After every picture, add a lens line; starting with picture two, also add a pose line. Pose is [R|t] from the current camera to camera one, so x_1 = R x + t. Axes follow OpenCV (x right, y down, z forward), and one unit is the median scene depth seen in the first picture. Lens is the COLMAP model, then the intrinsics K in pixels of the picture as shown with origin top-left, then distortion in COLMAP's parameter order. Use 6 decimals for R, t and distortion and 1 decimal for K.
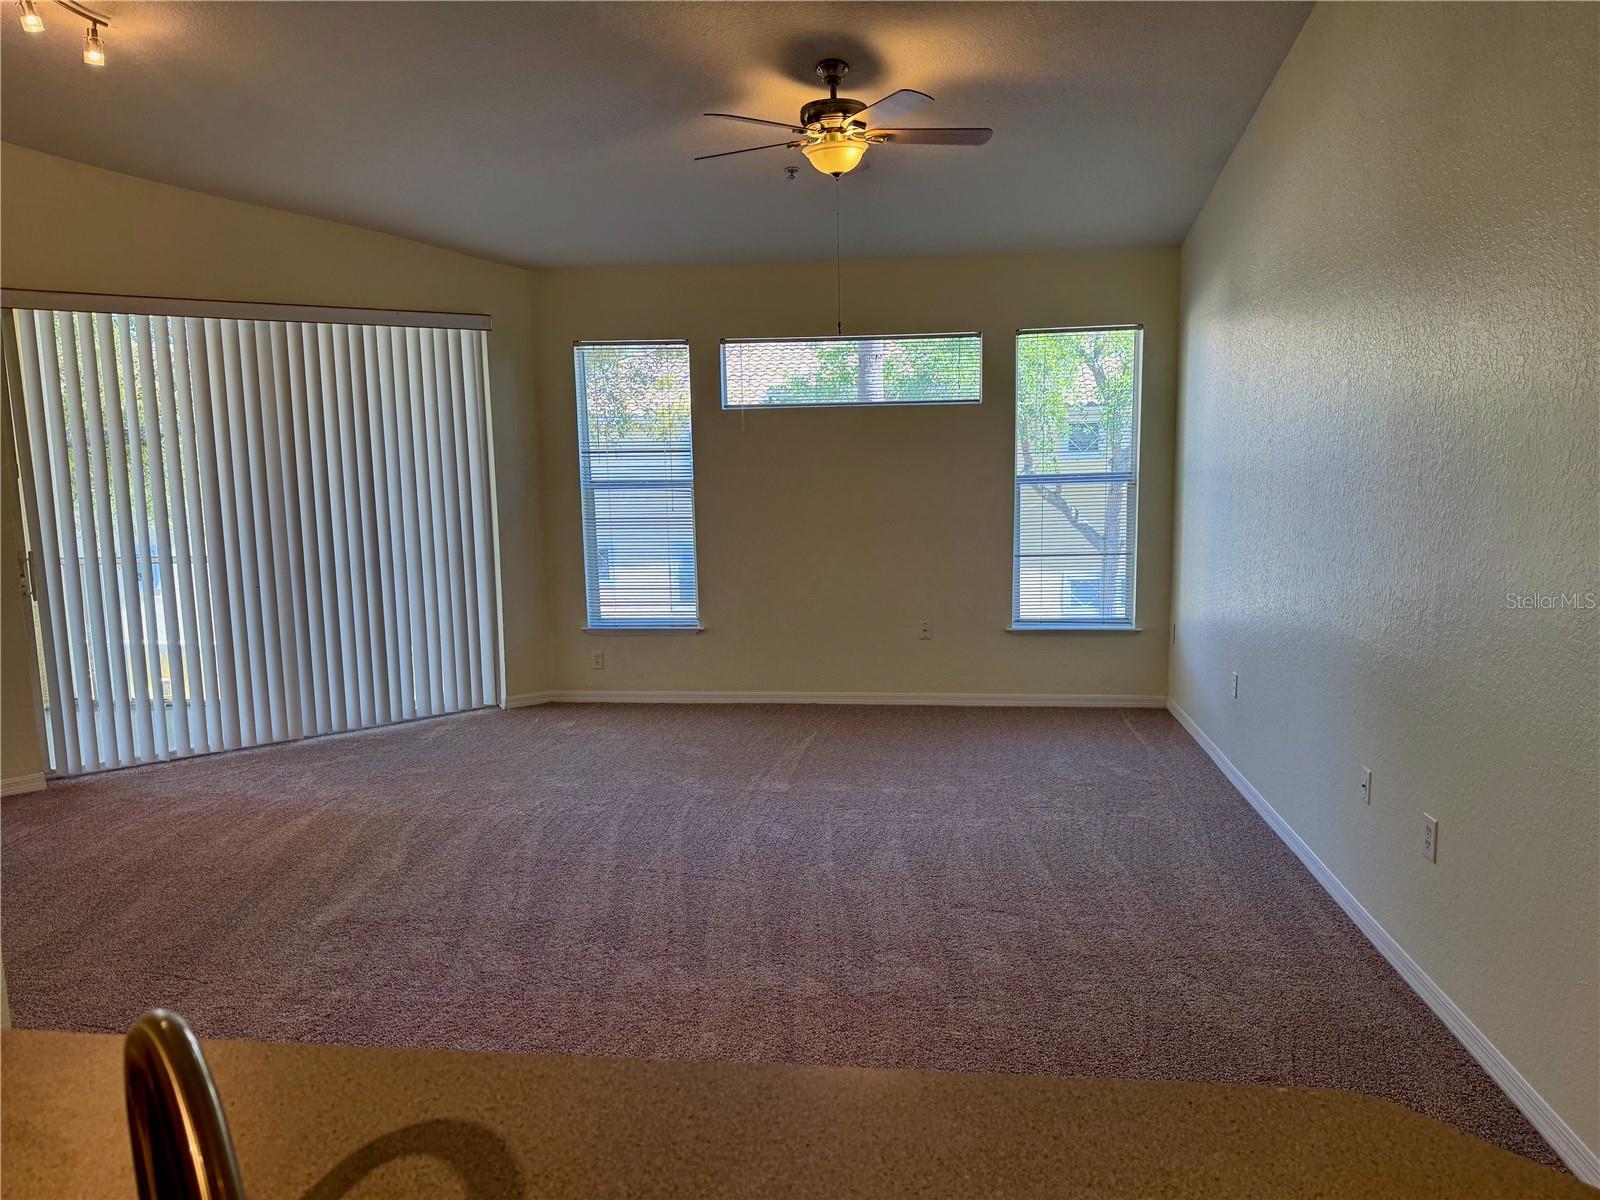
lens RADIAL K [[1123.7, 0, 811.8], [0, 1123.7, 582.4], [0, 0, 1]] dist [0.078619, -0.058653]
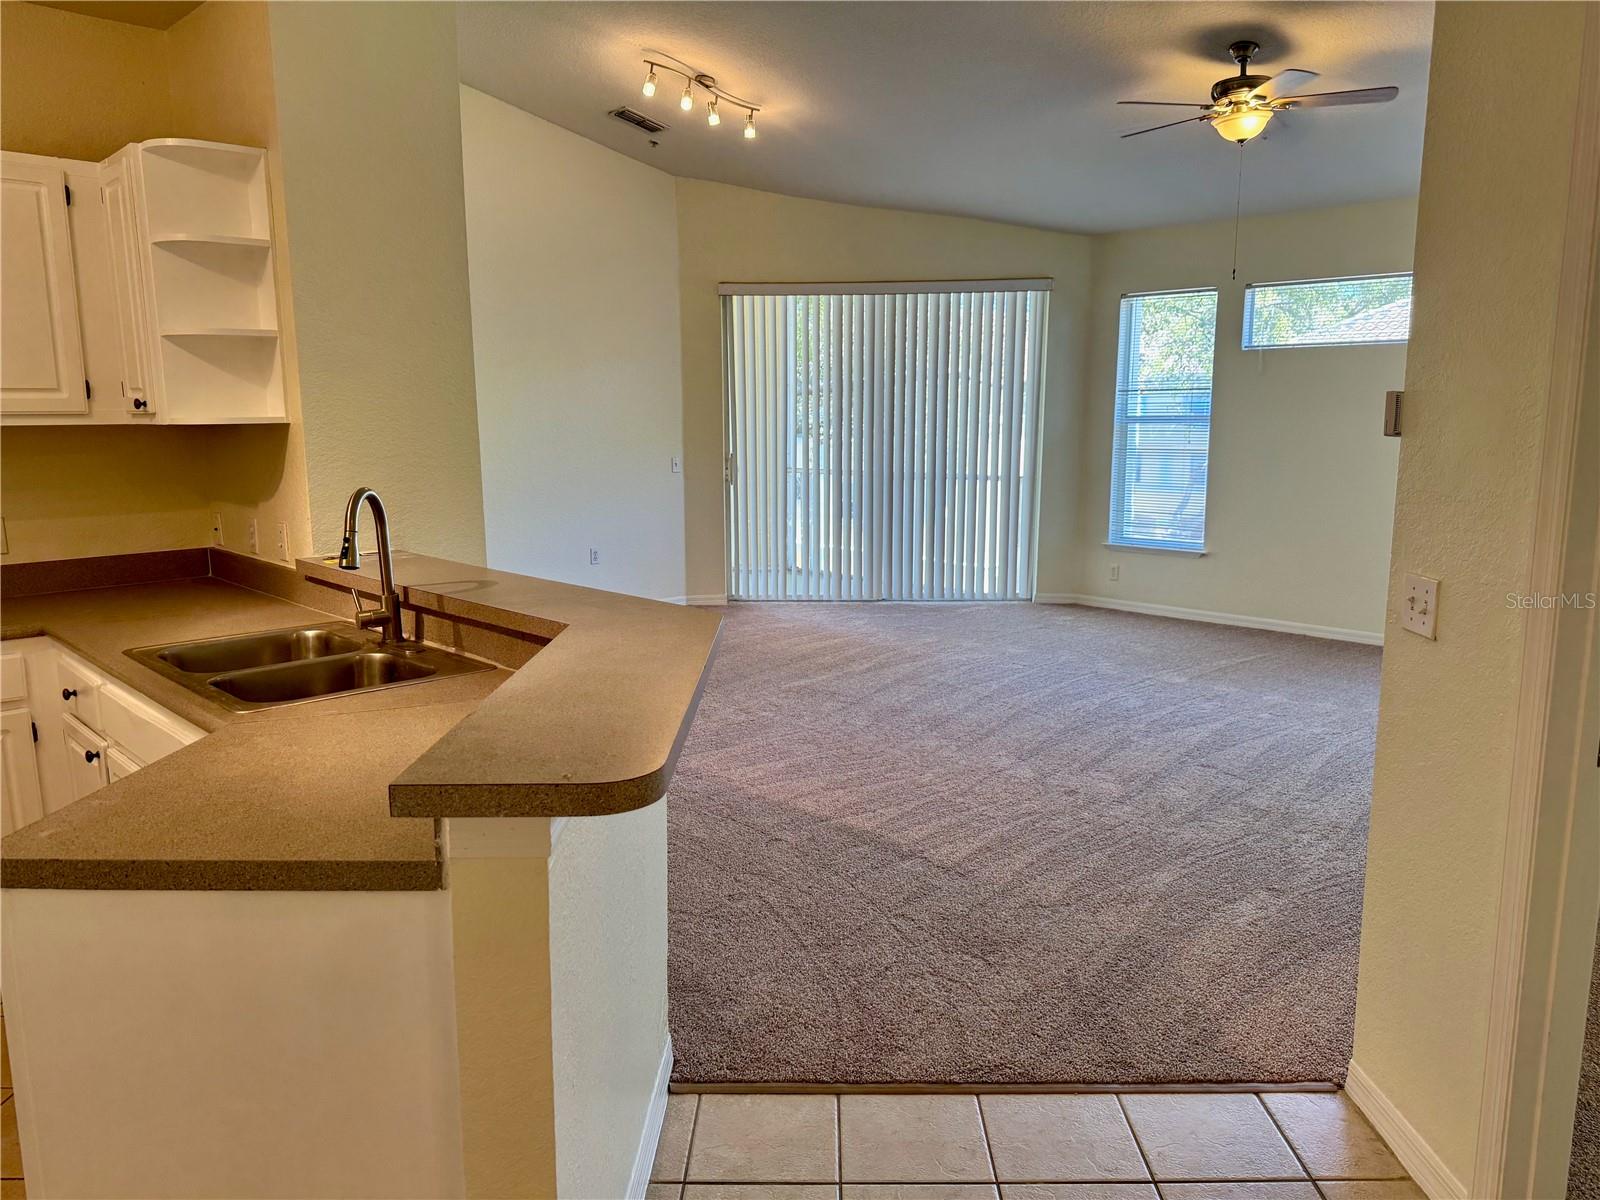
lens RADIAL K [[1137.6, 0, 806.6], [0, 1137.6, 616.2], [0, 0, 1]] dist [0.096703, -0.132202]
pose [[0.782547, 0.127827, -0.609328, 0.447146], [-0.081675, 0.991315, 0.103068, 0.028474], [0.617211, -0.030889, 0.786191, -0.195494]]
